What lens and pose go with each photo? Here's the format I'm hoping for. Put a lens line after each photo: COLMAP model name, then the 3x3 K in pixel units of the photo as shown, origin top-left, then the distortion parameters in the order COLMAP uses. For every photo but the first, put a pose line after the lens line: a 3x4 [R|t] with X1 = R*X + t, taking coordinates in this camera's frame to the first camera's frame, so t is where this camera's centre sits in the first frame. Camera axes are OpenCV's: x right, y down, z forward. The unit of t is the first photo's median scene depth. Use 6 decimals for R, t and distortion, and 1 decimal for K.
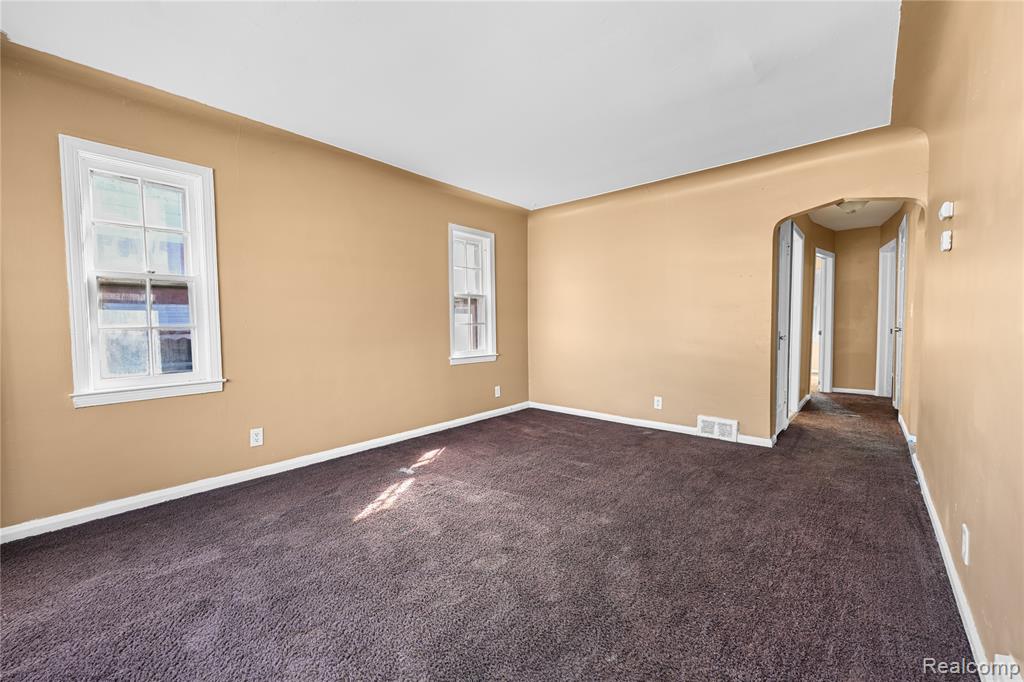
lens RADIAL K [[408.6, 0, 512.0], [0, 408.6, 341.0], [0, 0, 1]] dist [-0.000852, -0.000022]
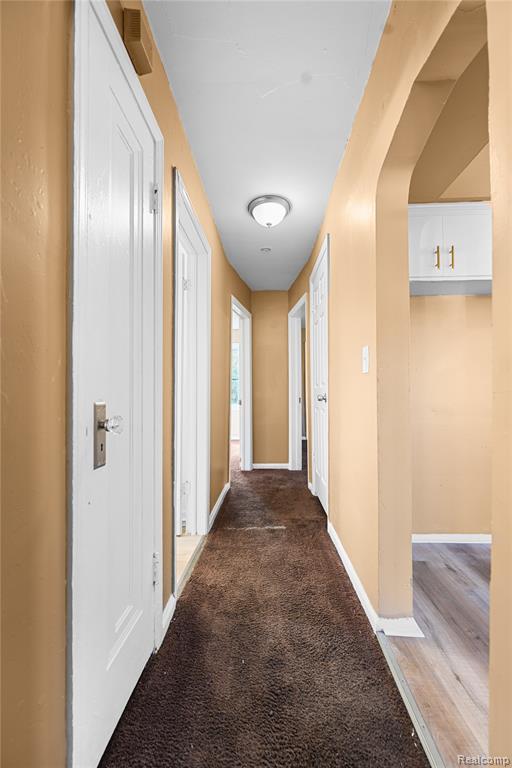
lens RADIAL K [[306.5, 0, 256.0], [0, 306.5, 384.0], [0, 0, 1]] dist [-0.000852, -0.000022]
pose [[0.780681, 0.020909, 0.624579, 0.446133], [0.022485, 0.997853, -0.061509, -0.022079], [-0.624525, 0.062063, 0.778535, 0.560512]]
